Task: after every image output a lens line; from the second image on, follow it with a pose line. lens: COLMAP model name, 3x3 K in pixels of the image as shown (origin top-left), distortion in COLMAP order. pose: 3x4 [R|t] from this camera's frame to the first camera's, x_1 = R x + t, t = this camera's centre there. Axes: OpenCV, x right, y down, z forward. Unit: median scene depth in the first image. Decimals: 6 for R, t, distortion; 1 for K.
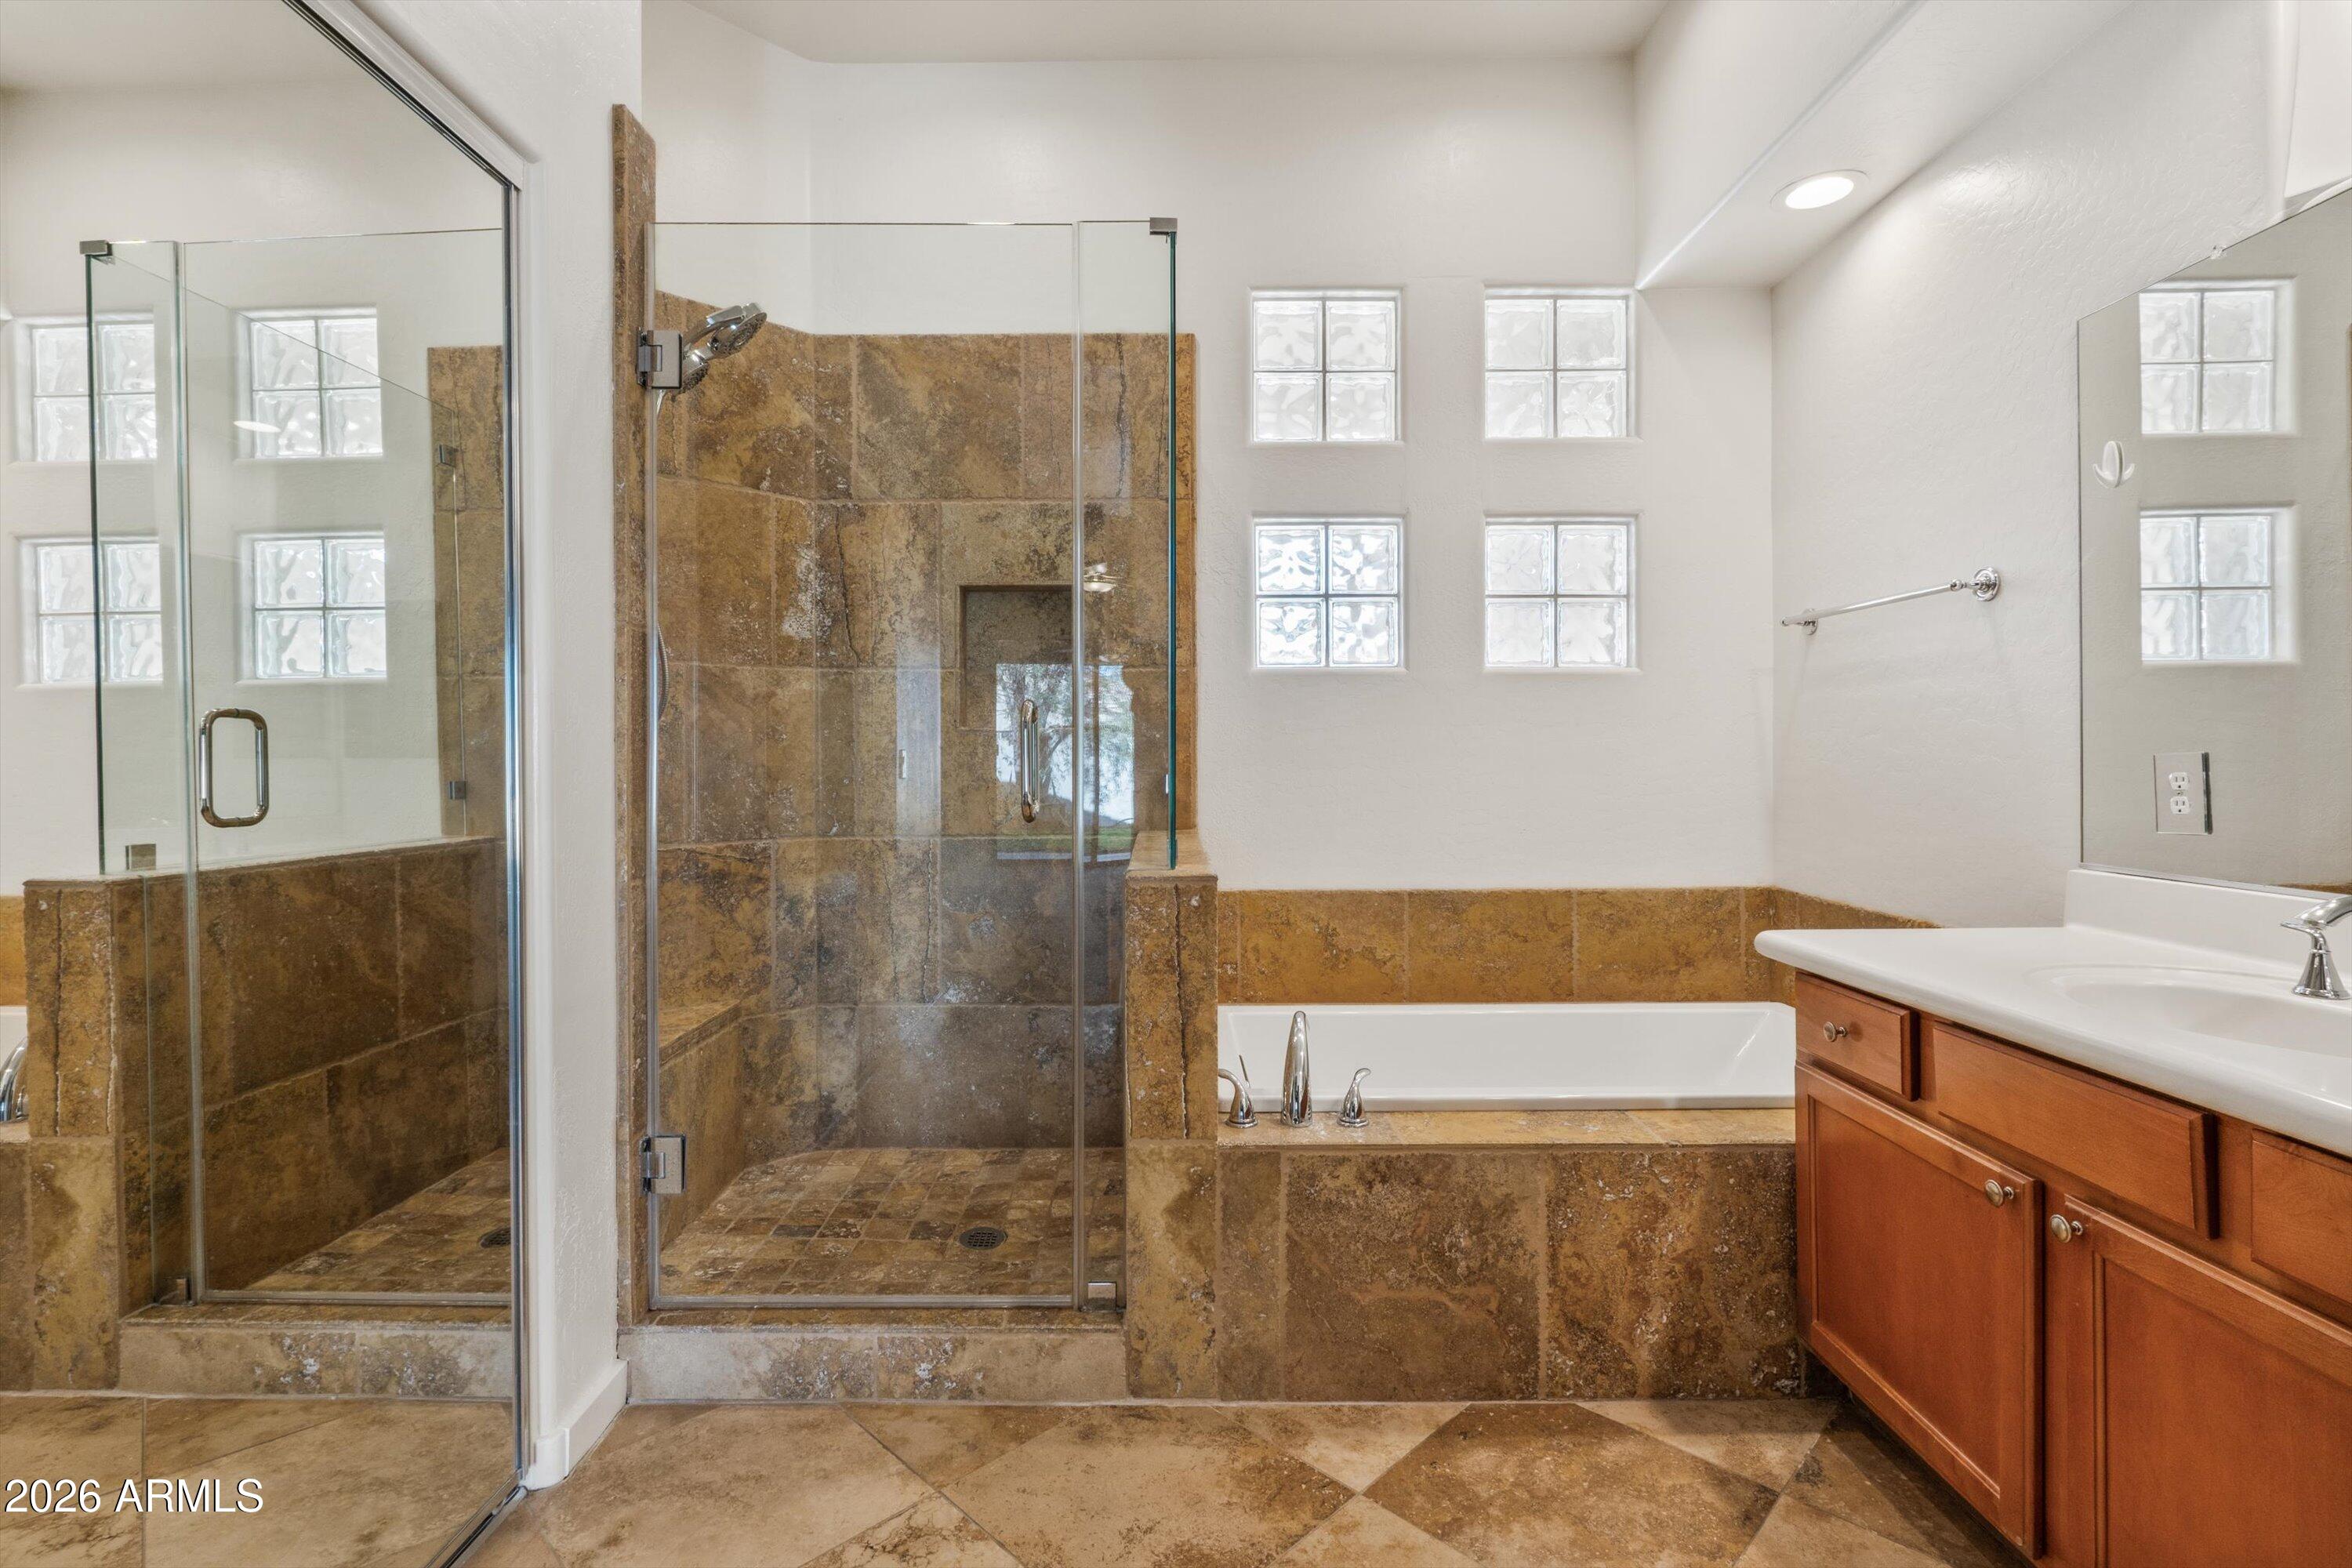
lens RADIAL K [[1086.5, 0, 1166.2], [0, 1086.5, 760.4], [0, 0, 1]] dist [-0.009091, 0.001231]
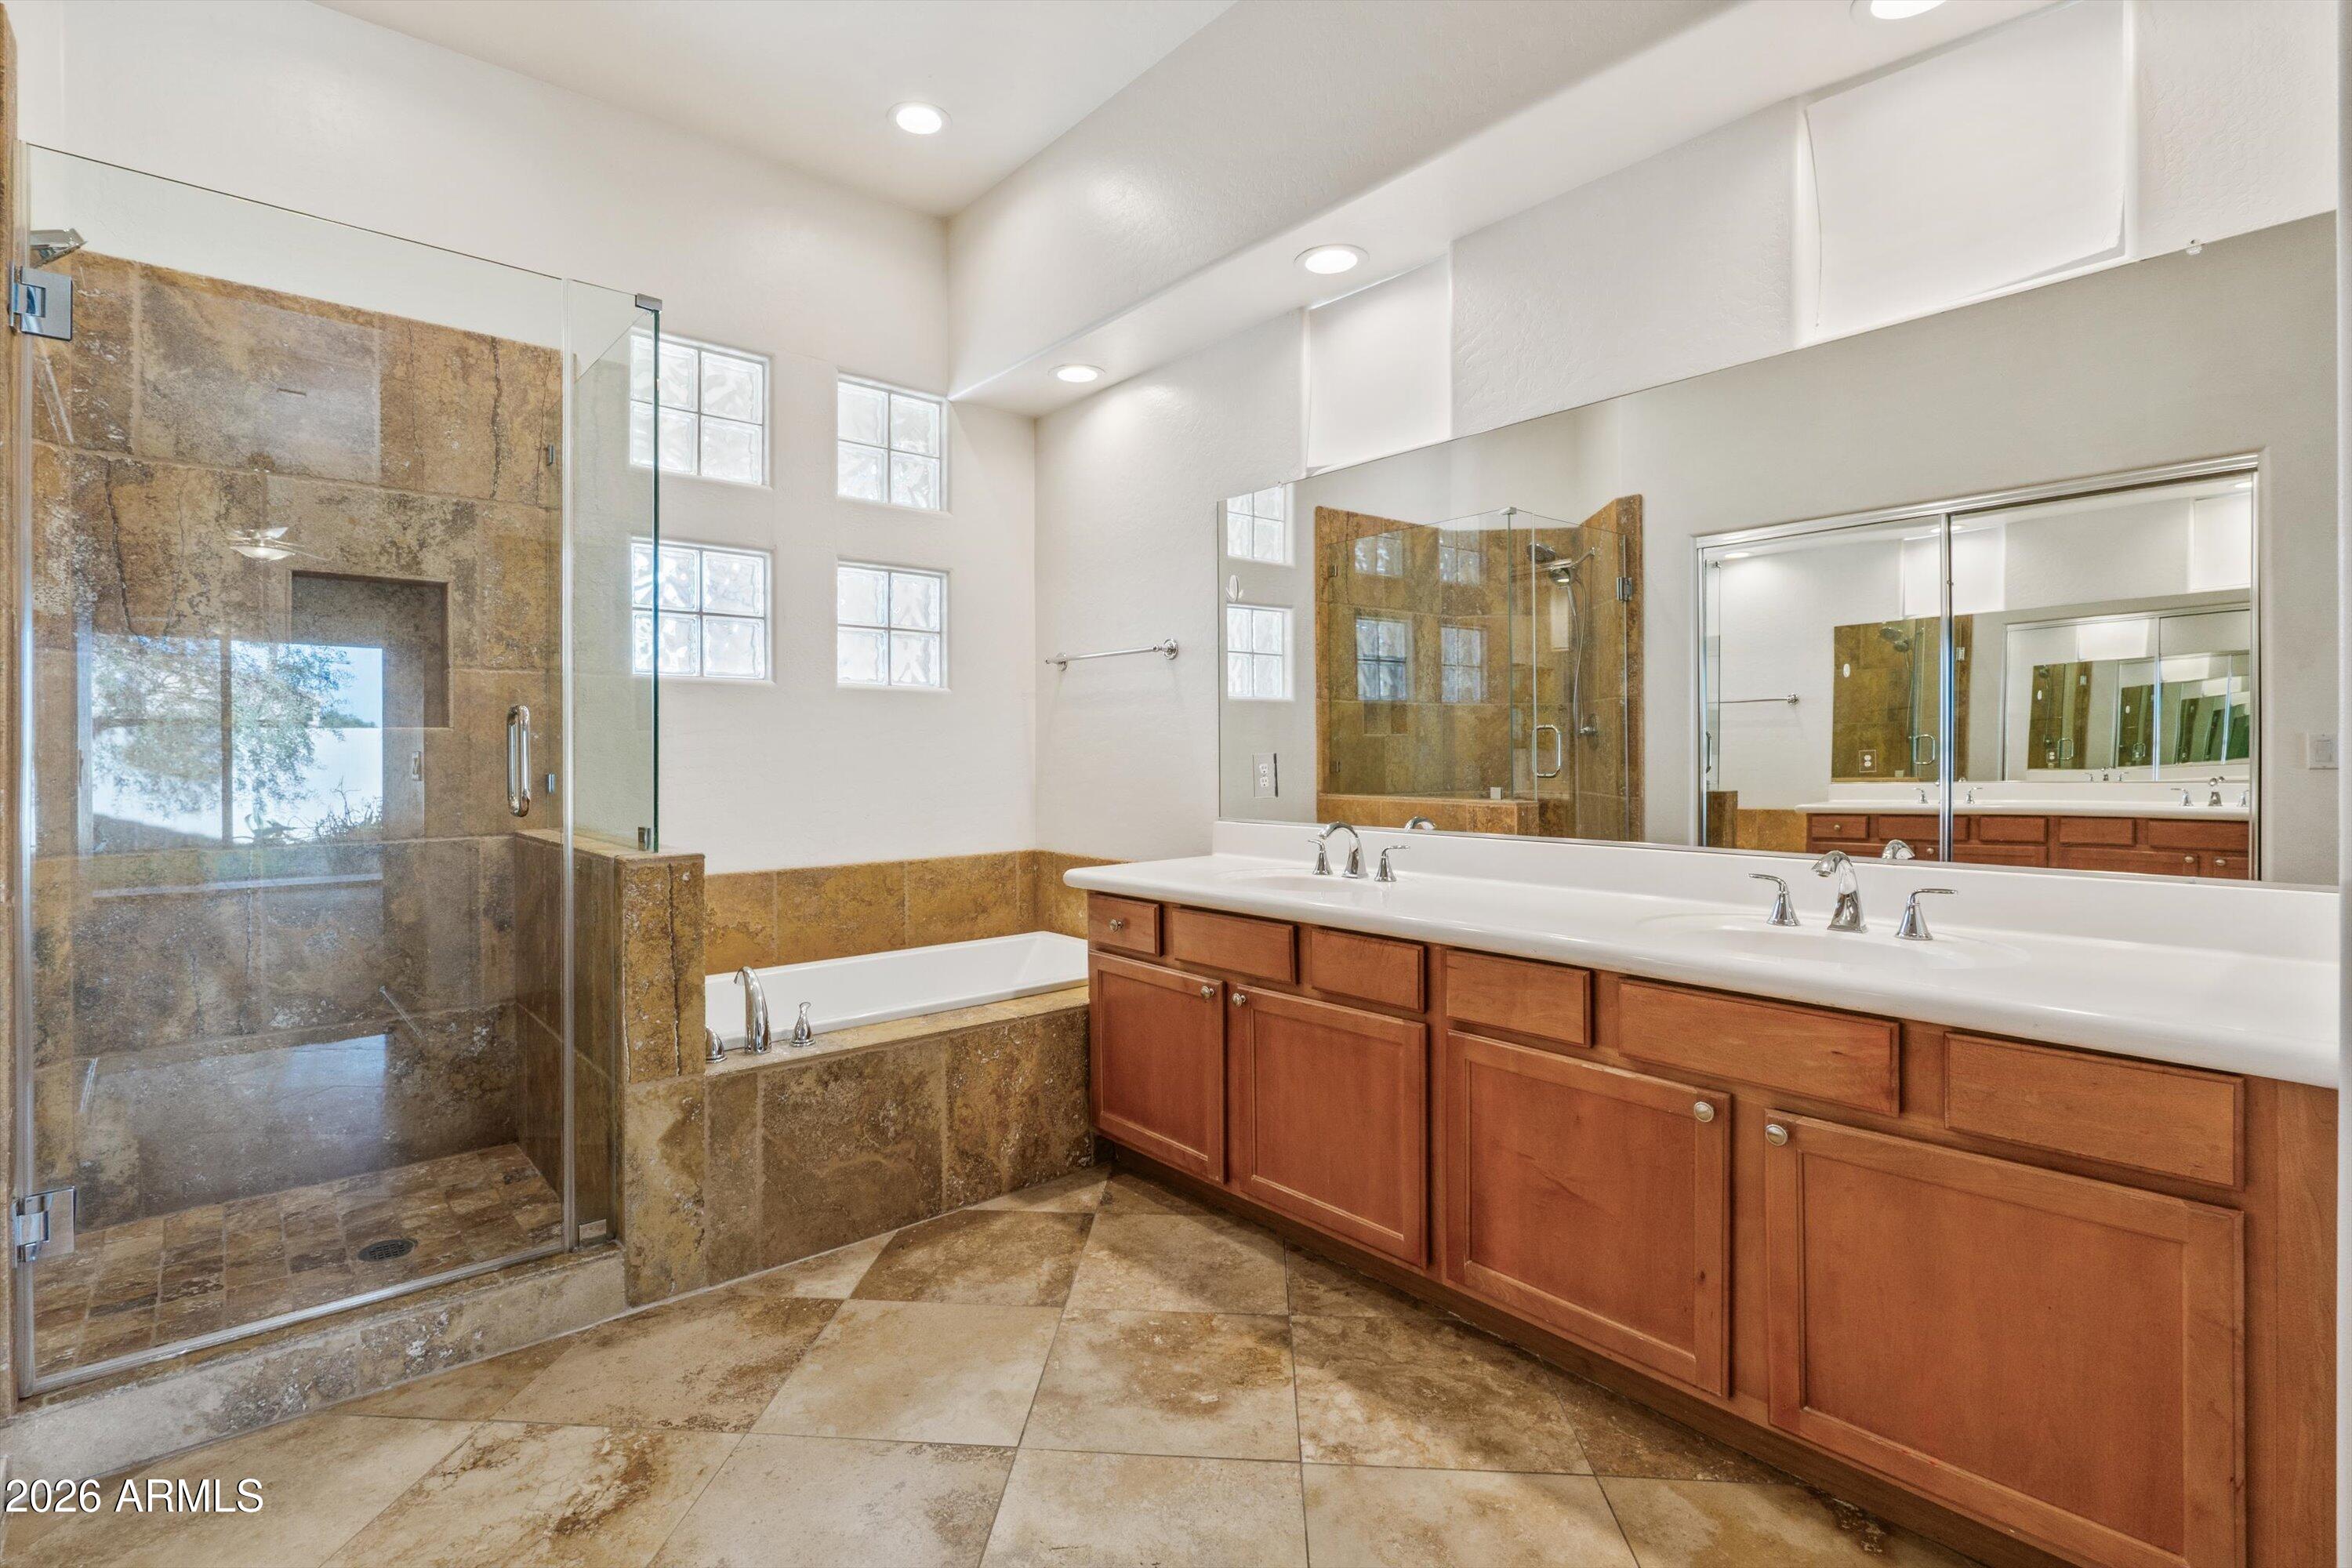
lens RADIAL K [[1086.5, 0, 1166.2], [0, 1086.5, 760.4], [0, 0, 1]] dist [-0.009091, 0.001231]
pose [[0.754753, -0.004209, 0.655995, -0.356632], [0.004462, 0.999989, 0.001283, 0.001451], [-0.655994, 0.001959, 0.754764, -0.253793]]
